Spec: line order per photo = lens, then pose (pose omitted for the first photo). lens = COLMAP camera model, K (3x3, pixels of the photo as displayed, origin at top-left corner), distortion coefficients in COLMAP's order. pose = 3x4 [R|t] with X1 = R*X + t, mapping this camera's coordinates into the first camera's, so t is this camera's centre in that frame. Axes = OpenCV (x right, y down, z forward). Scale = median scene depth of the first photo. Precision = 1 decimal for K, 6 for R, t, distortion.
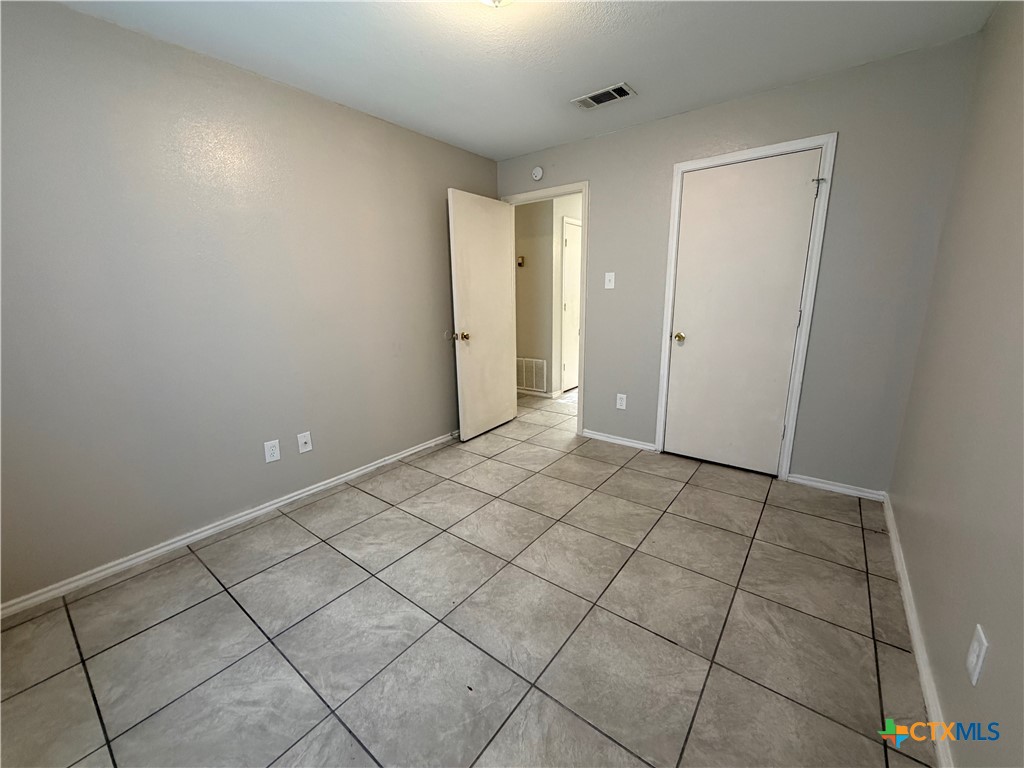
lens RADIAL K [[410.9, 0, 510.6], [0, 410.9, 384.7], [0, 0, 1]] dist [0.002146, 0.000088]
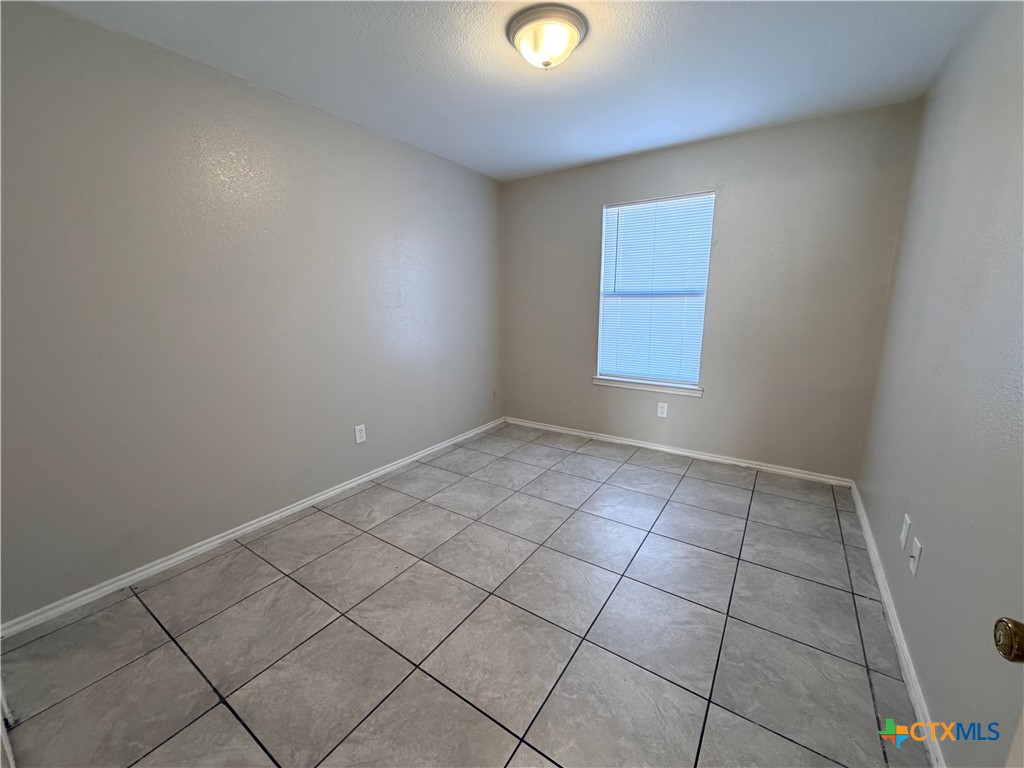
lens RADIAL K [[410.9, 0, 510.6], [0, 410.9, 384.7], [0, 0, 1]] dist [0.002146, 0.000088]
pose [[-0.997655, 0.037385, -0.057323, 0.126430], [0.009811, 0.907084, 0.420834, -0.430335], [0.067730, 0.419285, -0.905325, 1.793796]]
